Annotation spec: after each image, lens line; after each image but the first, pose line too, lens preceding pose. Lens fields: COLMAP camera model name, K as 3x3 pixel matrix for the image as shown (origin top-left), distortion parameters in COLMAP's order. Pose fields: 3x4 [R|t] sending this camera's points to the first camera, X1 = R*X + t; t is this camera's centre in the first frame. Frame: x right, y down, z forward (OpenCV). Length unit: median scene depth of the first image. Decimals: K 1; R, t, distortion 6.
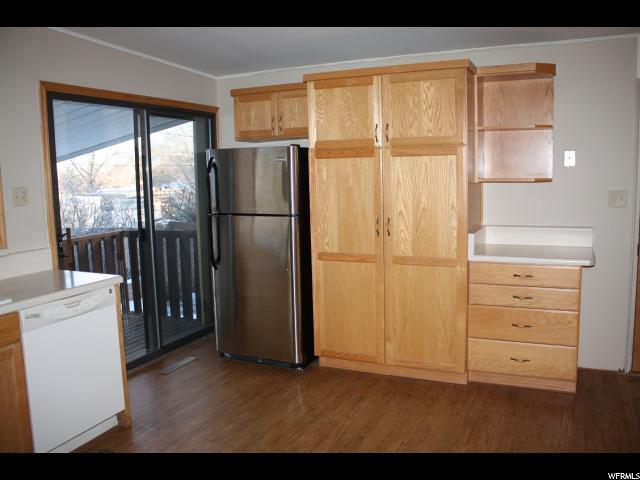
lens RADIAL K [[539.2, 0, 335.8], [0, 539.2, 227.0], [0, 0, 1]] dist [-0.201281, 0.247581]
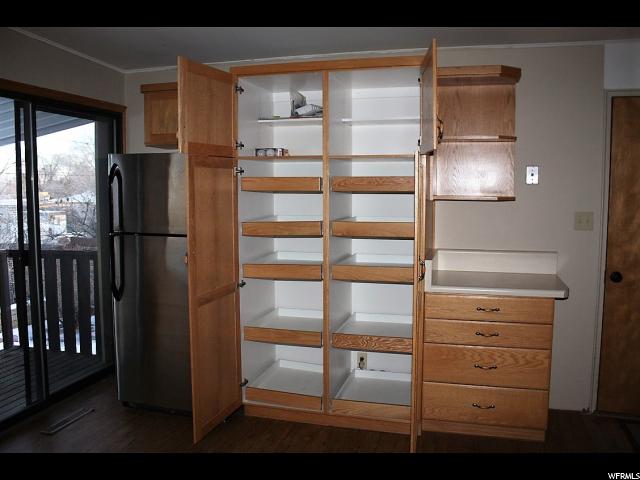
lens RADIAL K [[539.2, 0, 335.8], [0, 539.2, 227.0], [0, 0, 1]] dist [-0.201281, 0.247581]
pose [[0.987011, 0.010723, 0.160295, -0.026533], [-0.007134, 0.999711, -0.022950, -0.018089], [-0.160495, 0.021508, 0.986802, 0.158016]]
